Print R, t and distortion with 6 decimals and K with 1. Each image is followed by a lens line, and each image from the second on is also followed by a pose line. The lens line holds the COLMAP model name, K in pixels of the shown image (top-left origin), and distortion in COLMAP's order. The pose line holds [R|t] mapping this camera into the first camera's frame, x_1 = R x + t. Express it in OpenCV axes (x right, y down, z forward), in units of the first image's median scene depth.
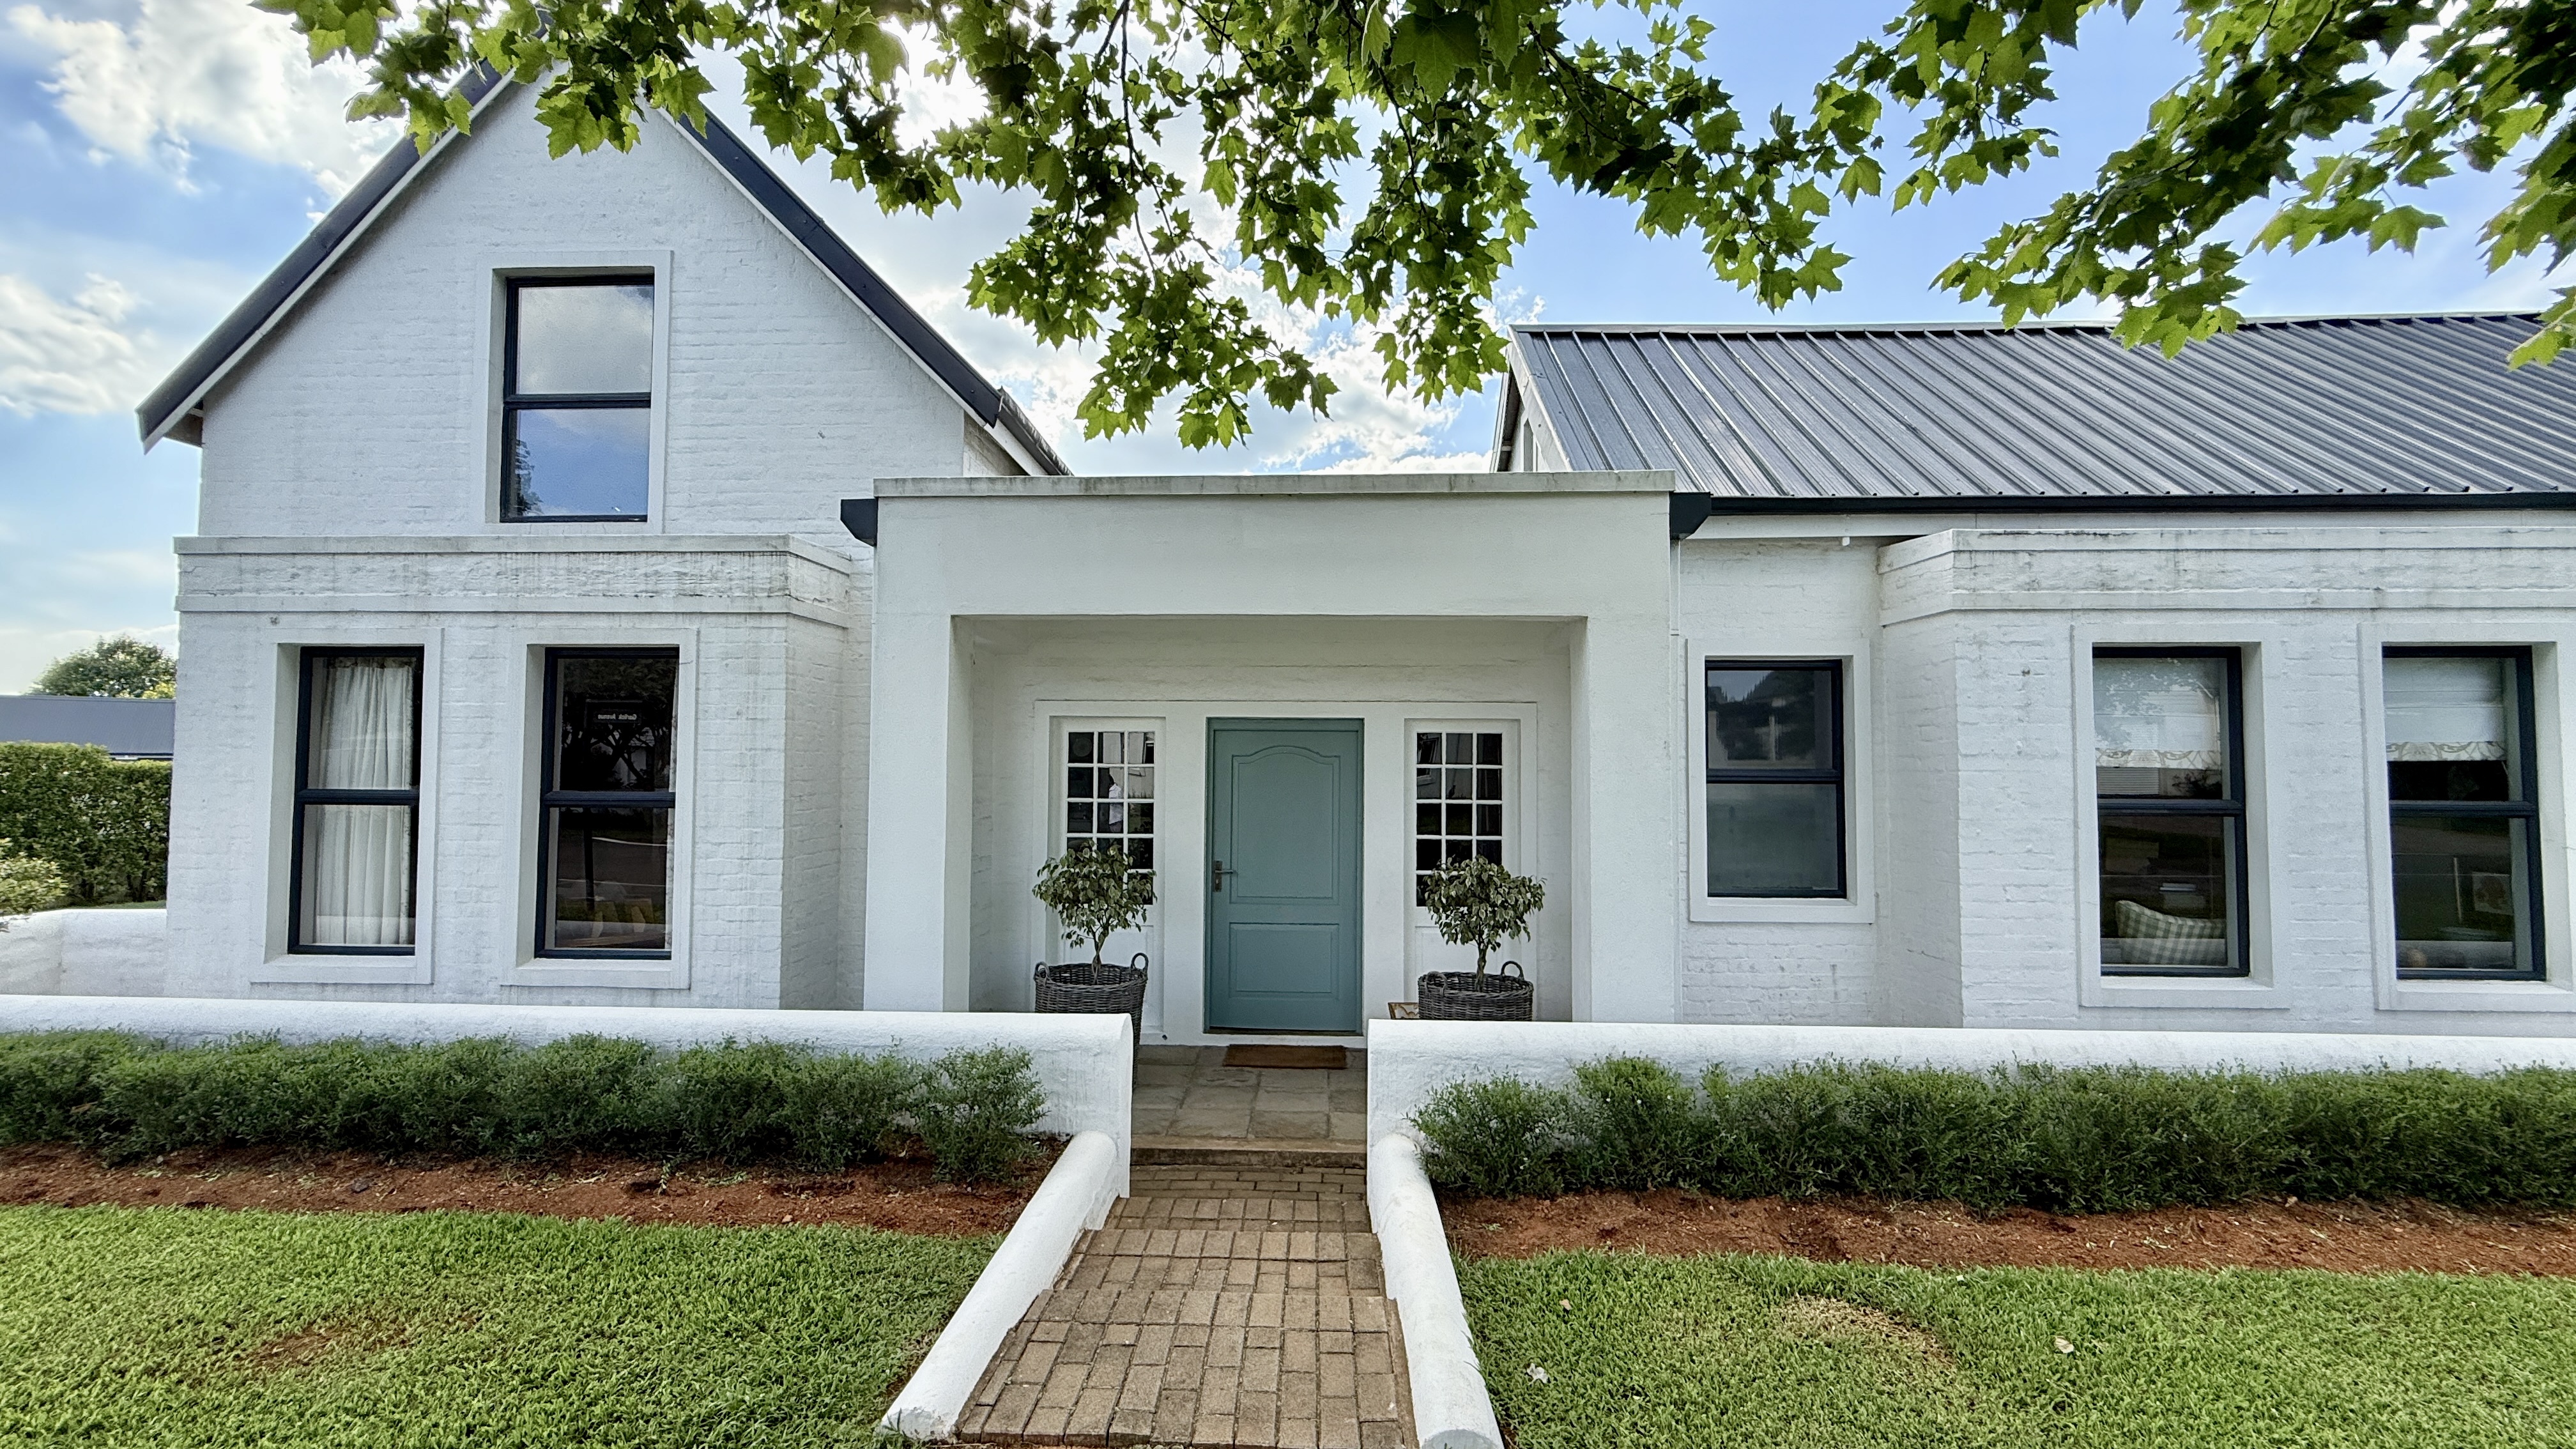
lens RADIAL K [[1026.1, 0, 1279.4], [0, 1026.1, 748.8], [0, 0, 1]] dist [-0.000490, -0.000097]
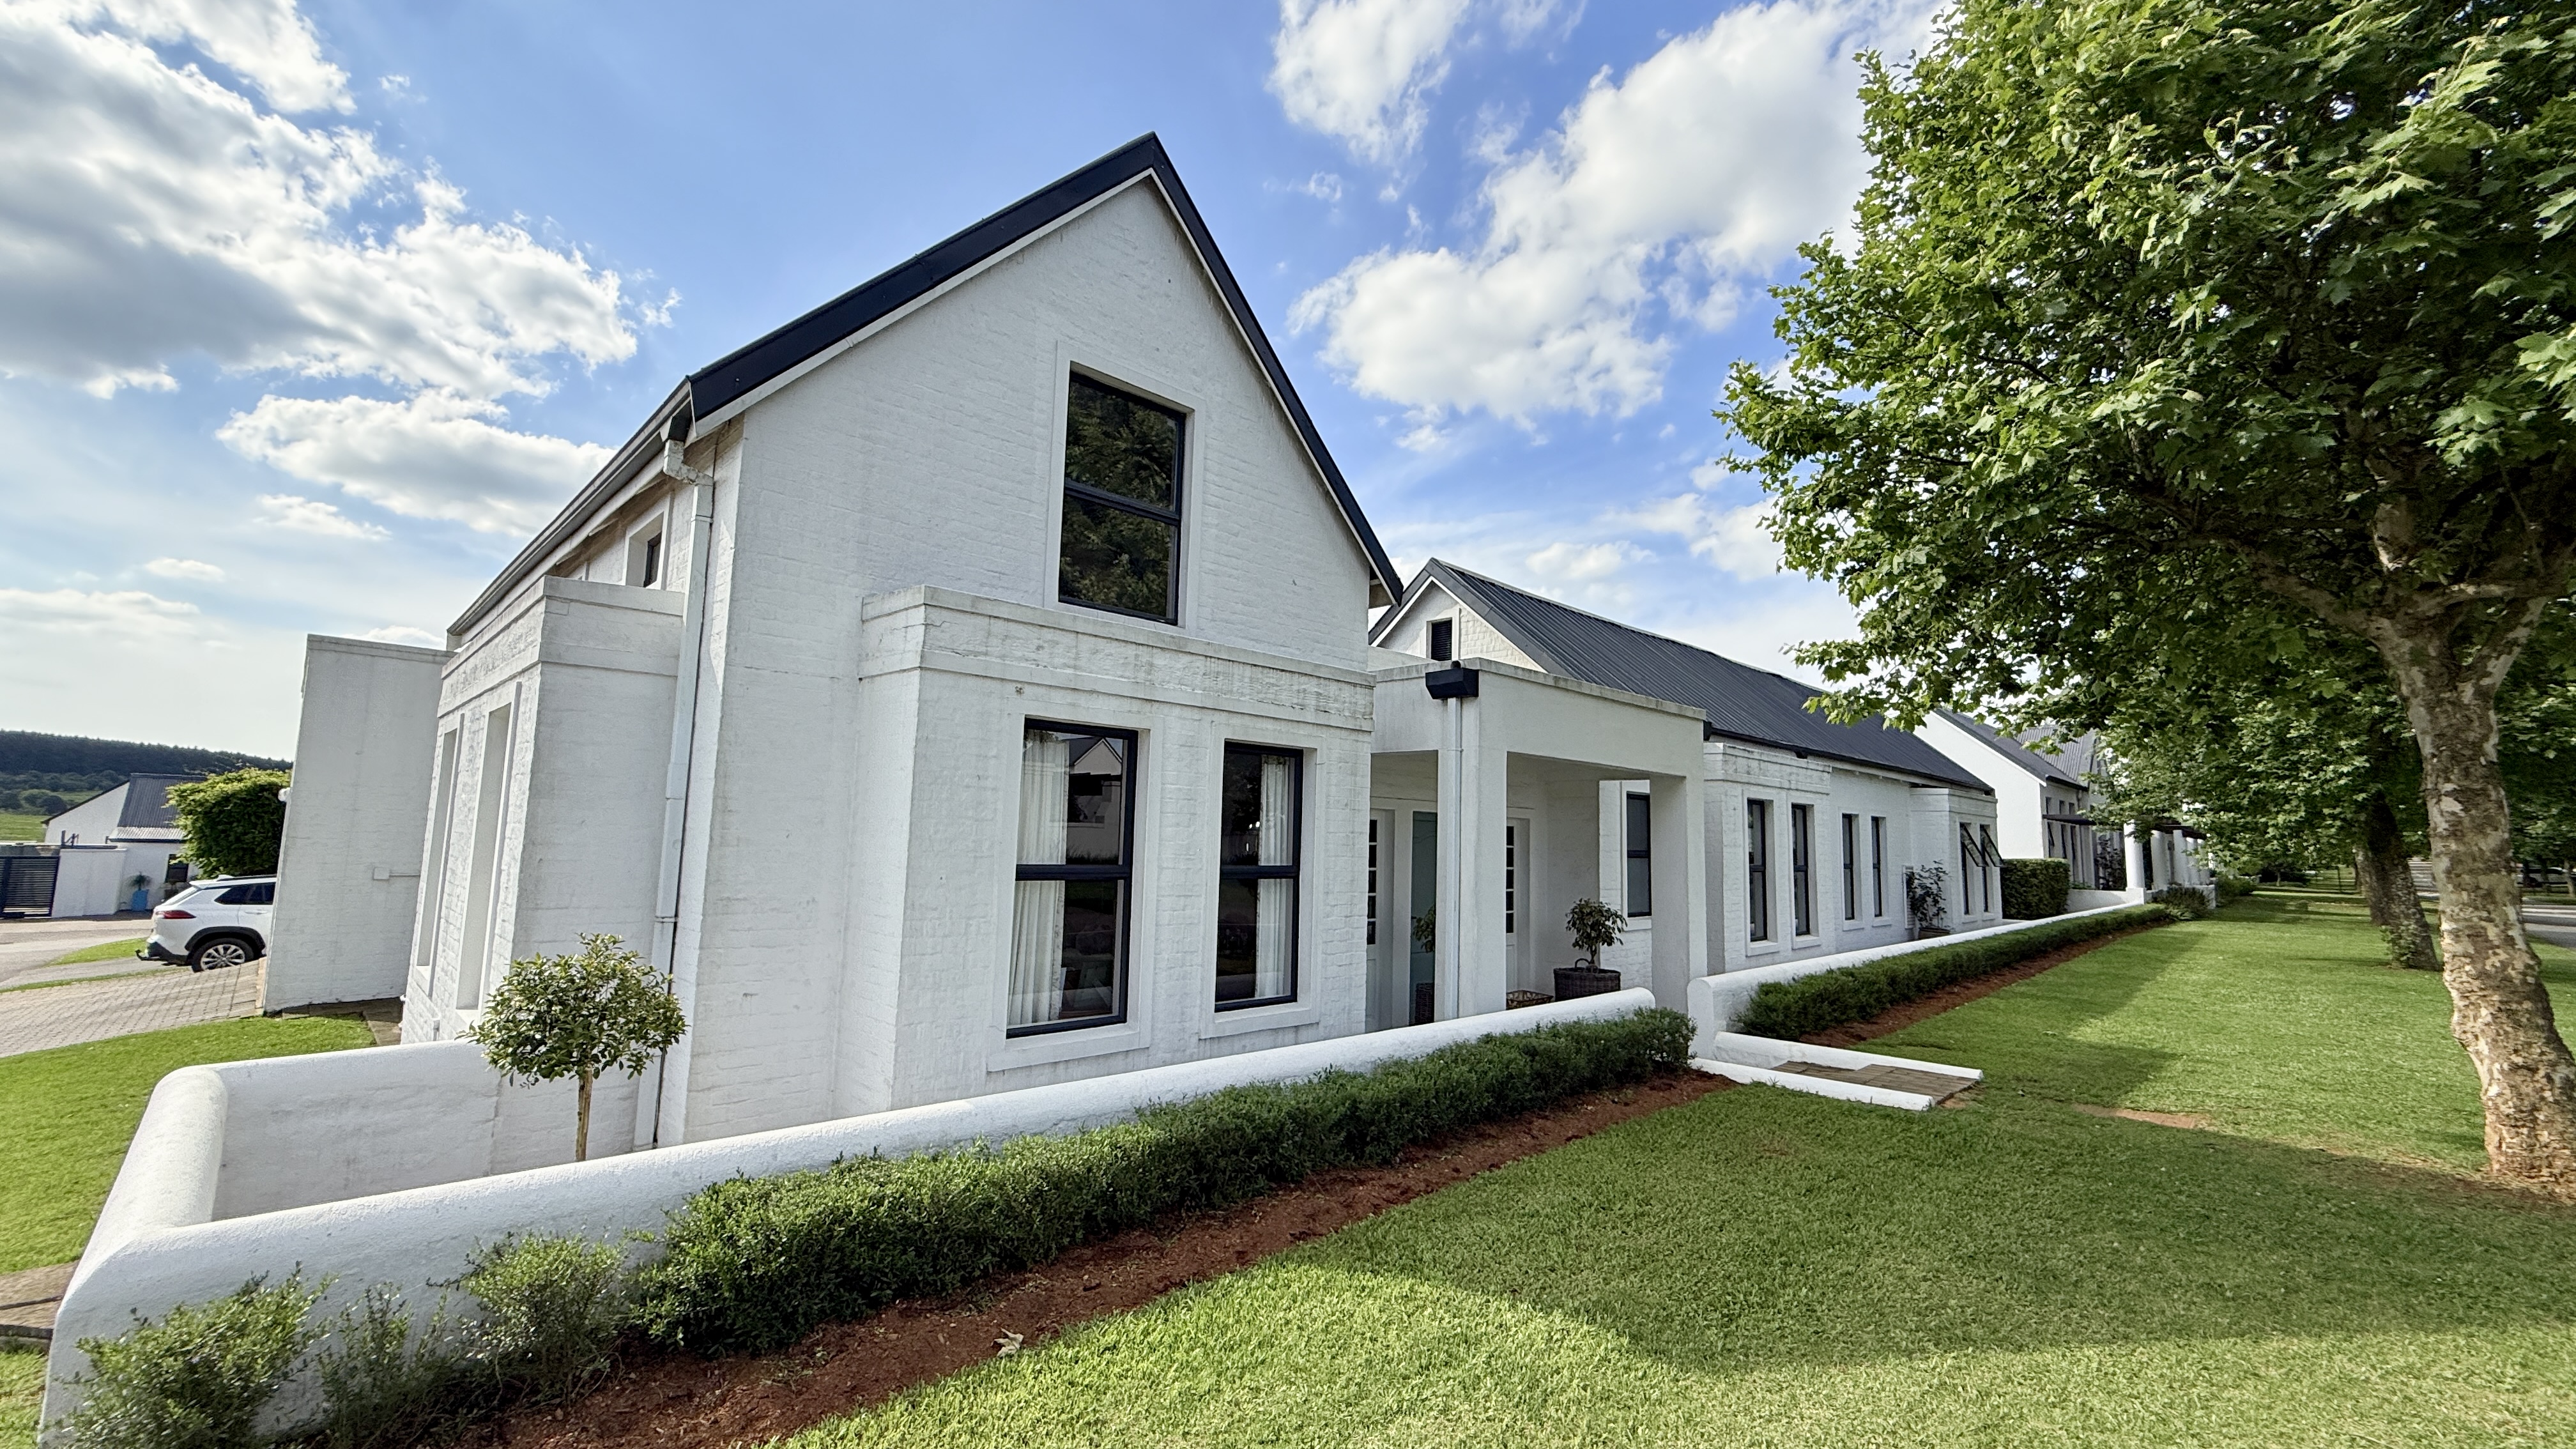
lens RADIAL K [[1026.1, 0, 1274.8], [0, 1026.1, 715.8], [0, 0, 1]] dist [-0.000490, -0.000097]
pose [[0.683793, 0.096878, 0.723216, -1.523874], [-0.041604, 0.994711, -0.093910, -0.019788], [-0.728489, 0.034126, 0.684207, 0.159197]]
